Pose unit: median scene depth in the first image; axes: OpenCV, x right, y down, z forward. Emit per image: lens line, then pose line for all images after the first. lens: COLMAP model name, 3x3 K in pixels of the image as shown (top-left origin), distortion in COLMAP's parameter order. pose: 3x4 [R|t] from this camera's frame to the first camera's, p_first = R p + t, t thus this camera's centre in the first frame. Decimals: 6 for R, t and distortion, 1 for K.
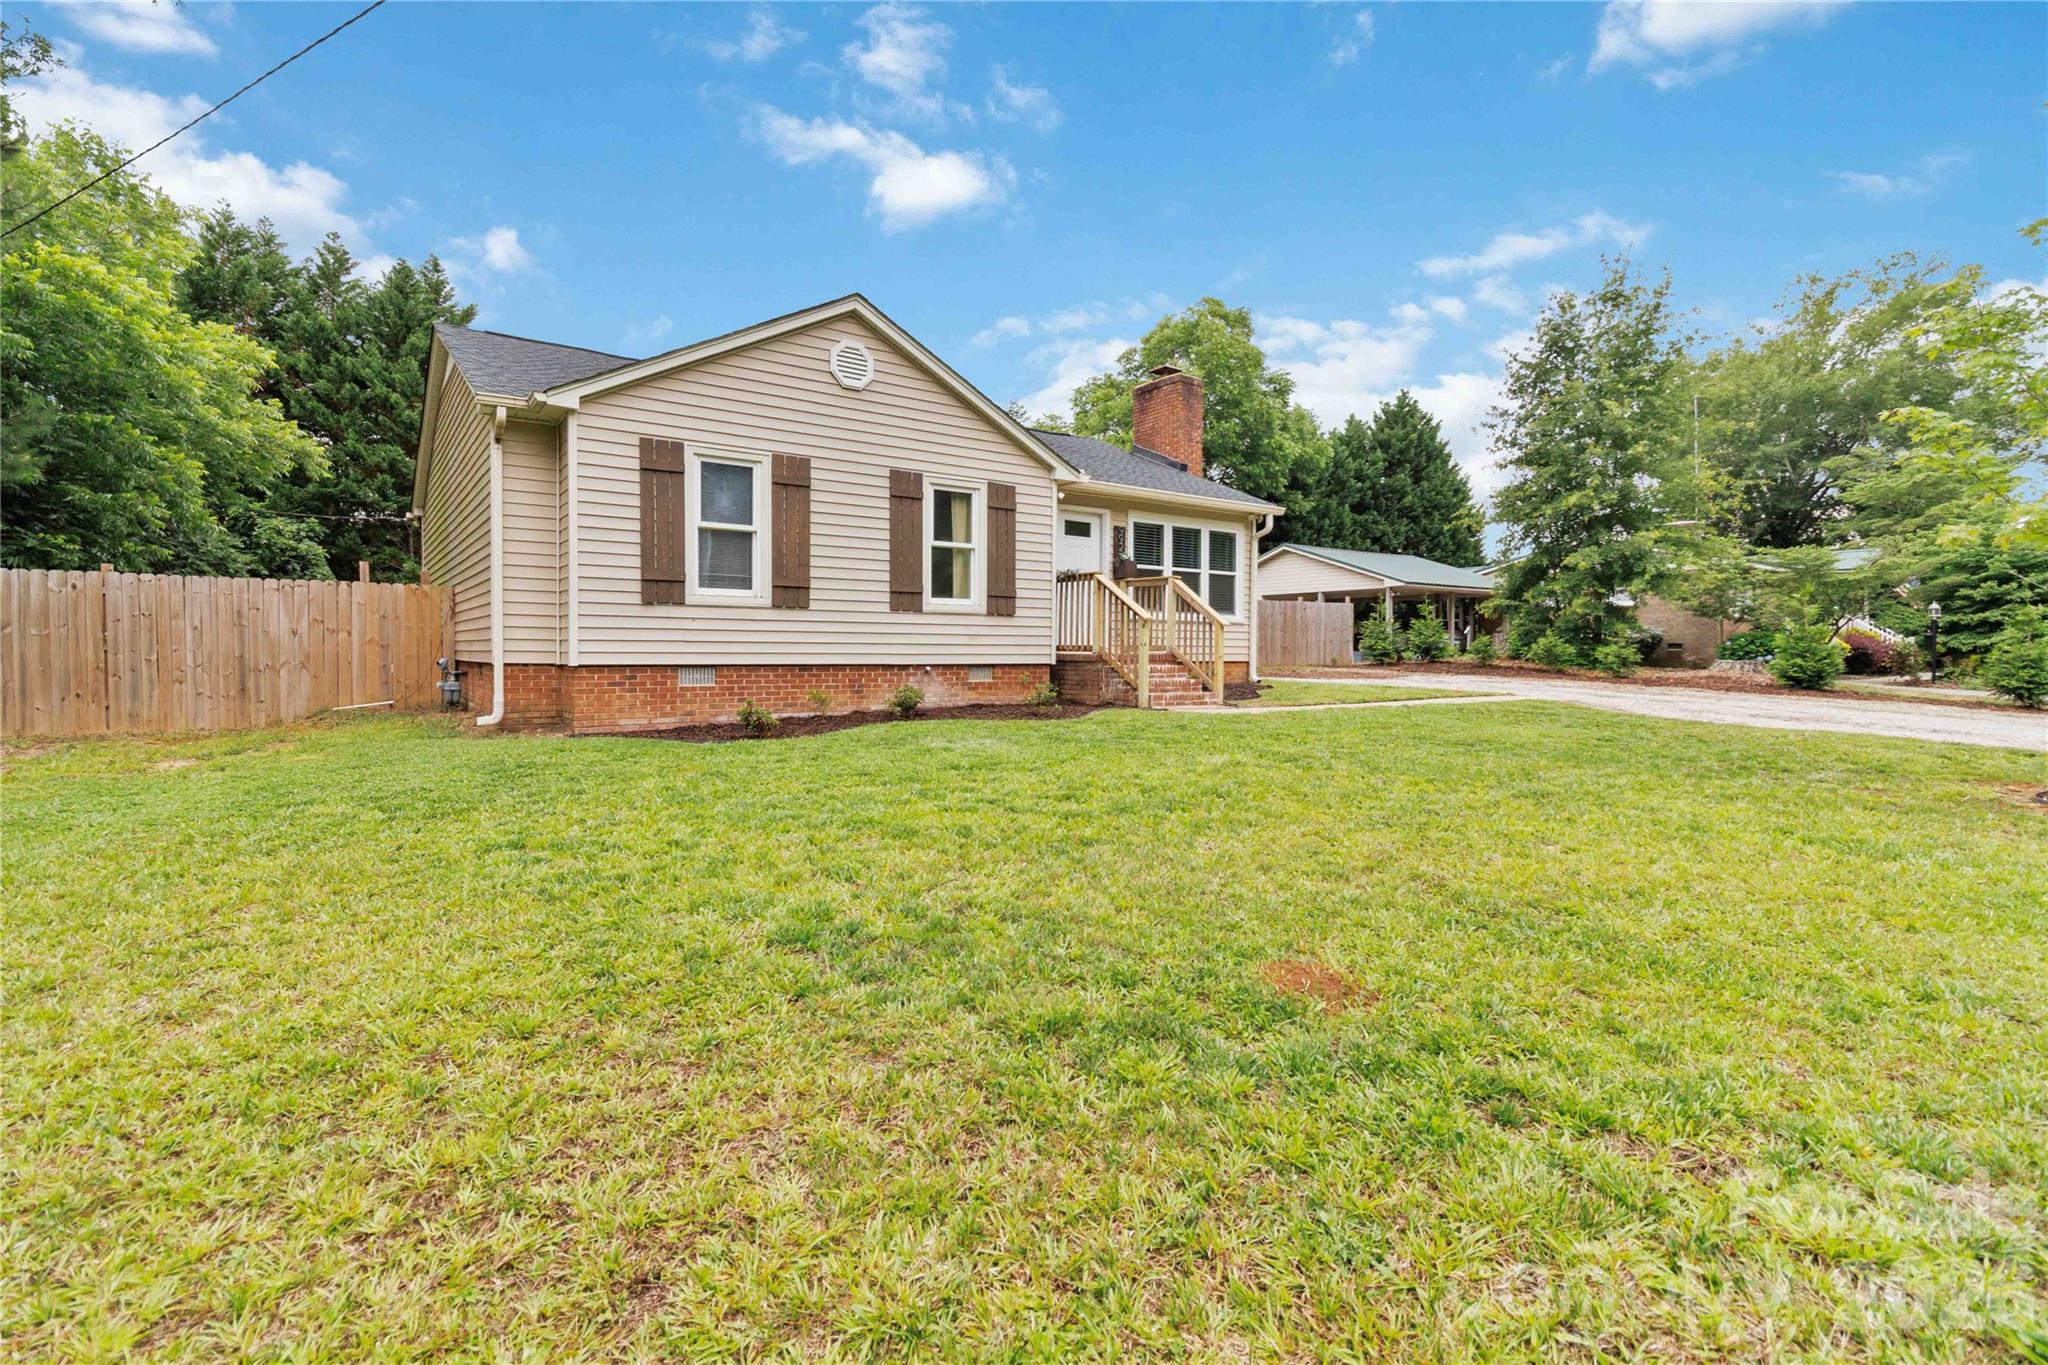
lens RADIAL K [[939.4, 0, 1024.0], [0, 939.4, 682.5], [0, 0, 1]] dist [0.004261, 0.000350]
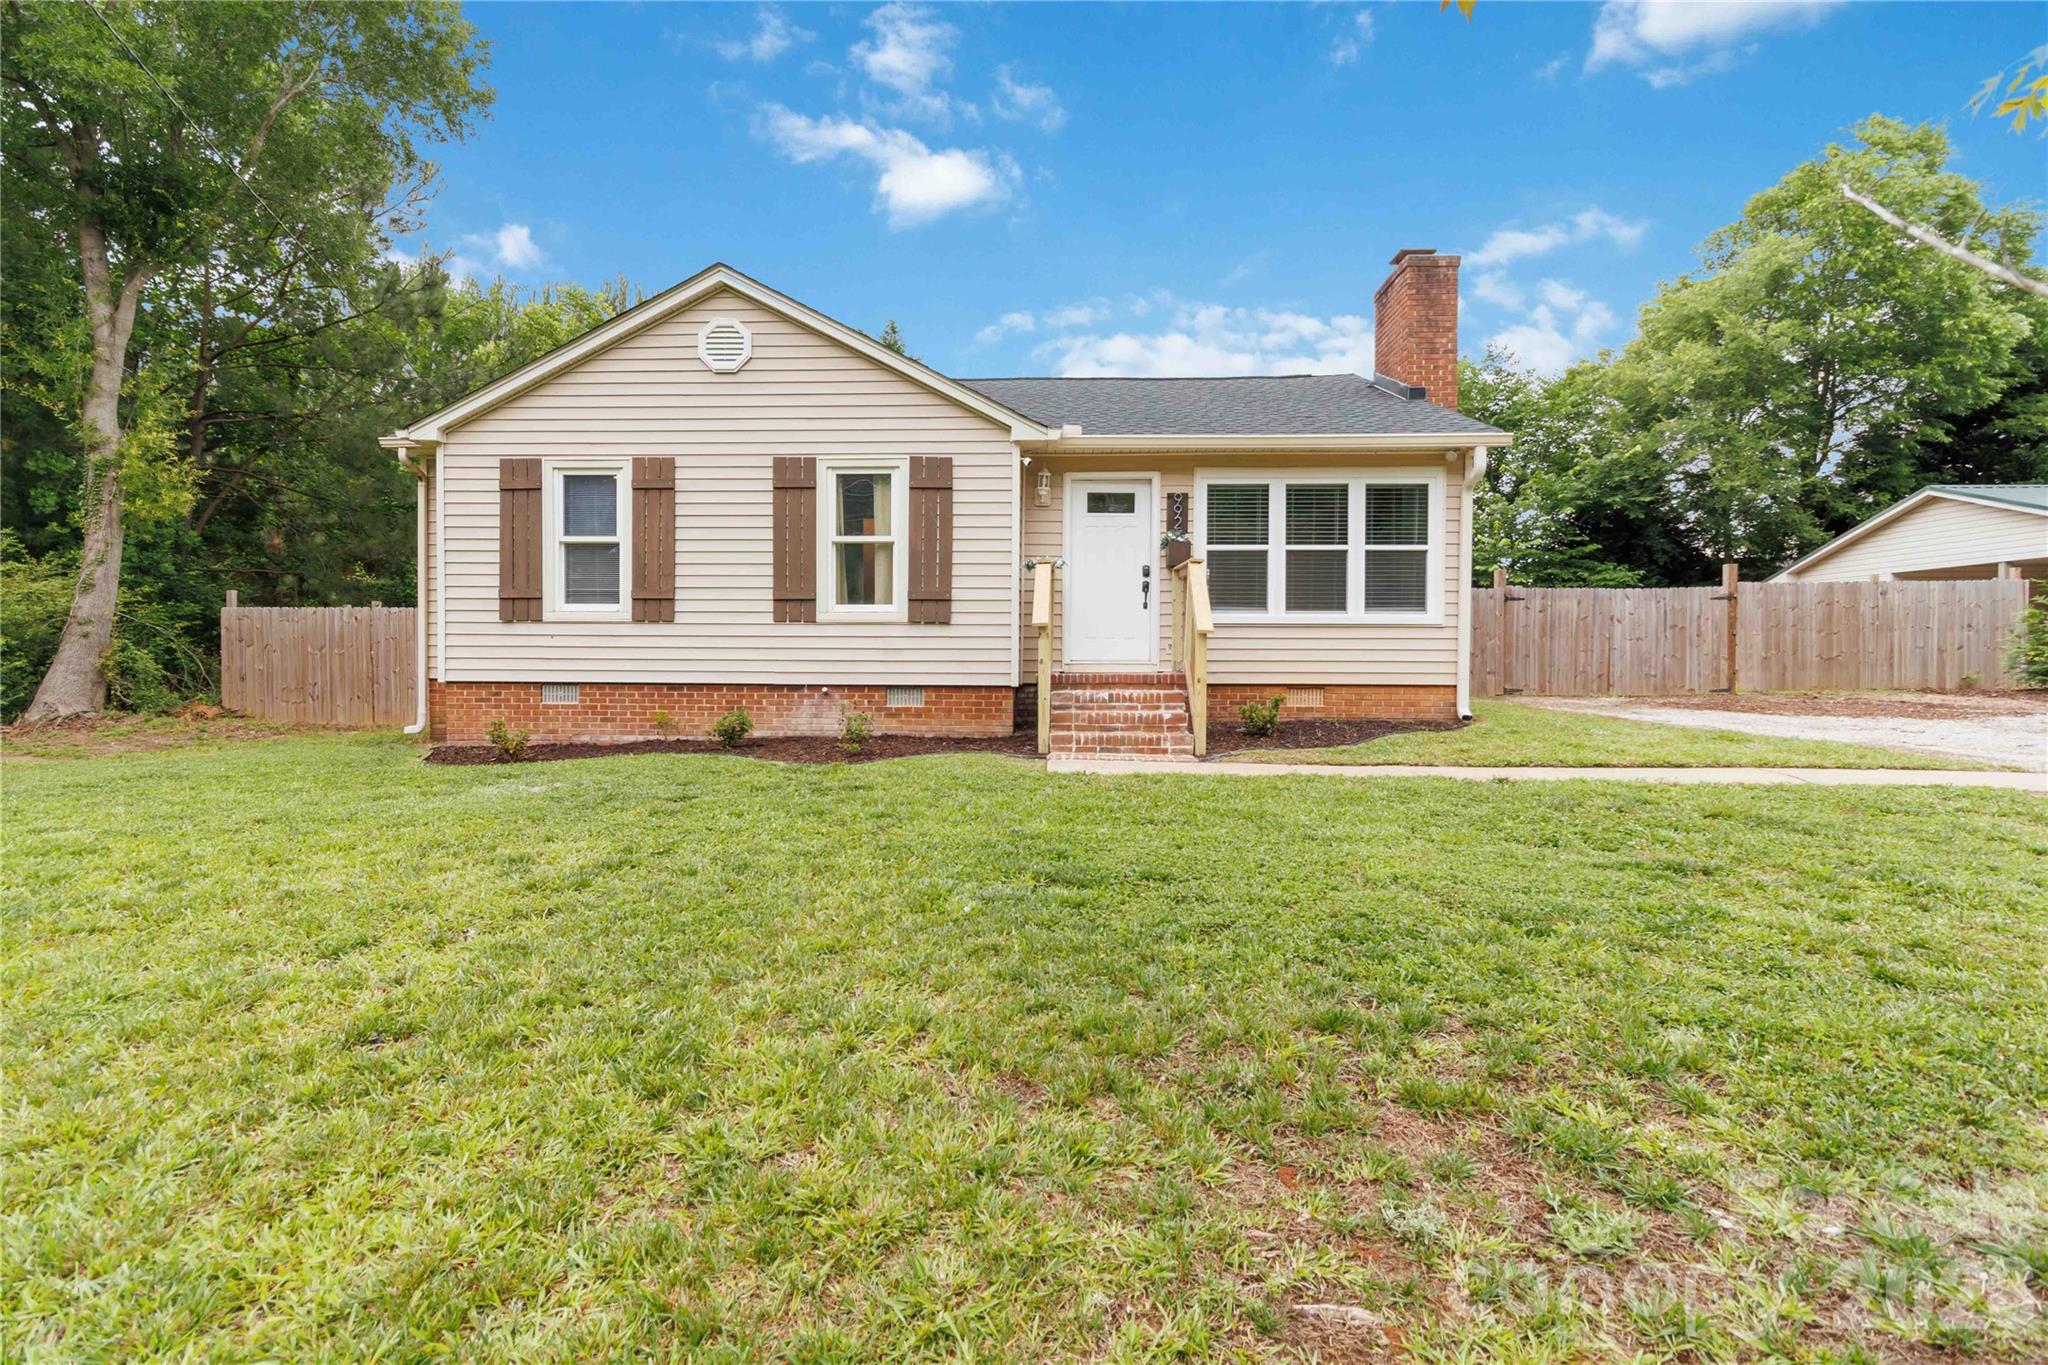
lens RADIAL K [[939.4, 0, 1024.0], [0, 939.4, 682.5], [0, 0, 1]] dist [0.004261, 0.000350]
pose [[0.784472, 0.014399, -0.619997, 0.574395], [-0.021834, 0.999752, -0.004407, -0.022181], [0.619779, 0.016994, 0.784592, 0.471906]]
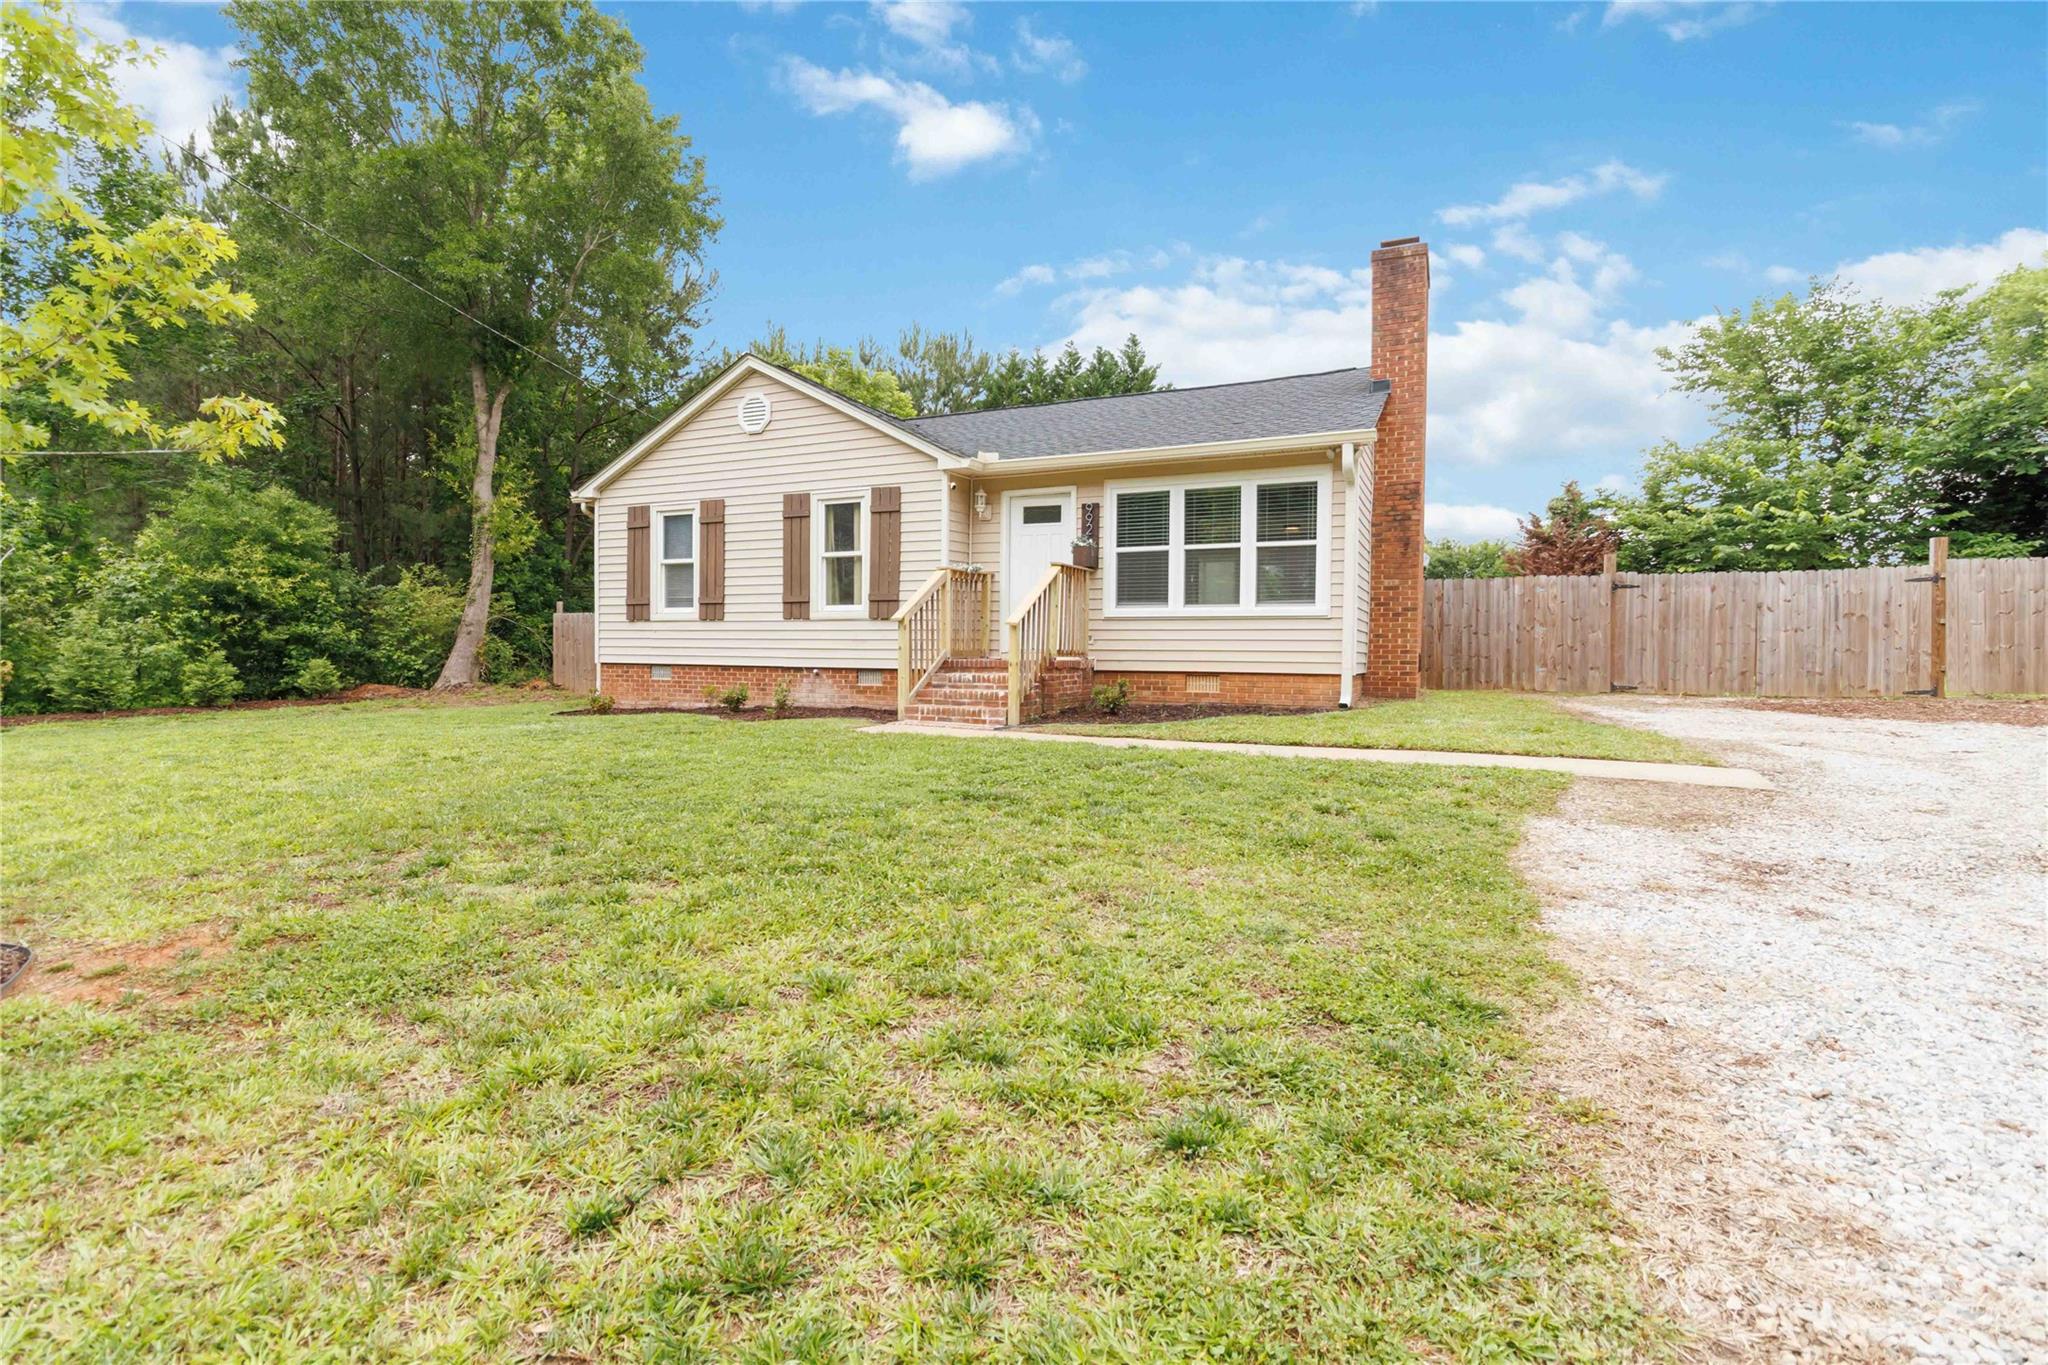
lens RADIAL K [[939.4, 0, 1024.0], [0, 939.4, 682.5], [0, 0, 1]] dist [0.004261, 0.000350]
pose [[0.490021, 0.025831, -0.871328, 0.995561], [-0.036983, 0.999277, 0.008826, -0.021087], [0.870926, 0.027900, 0.490622, 0.703749]]
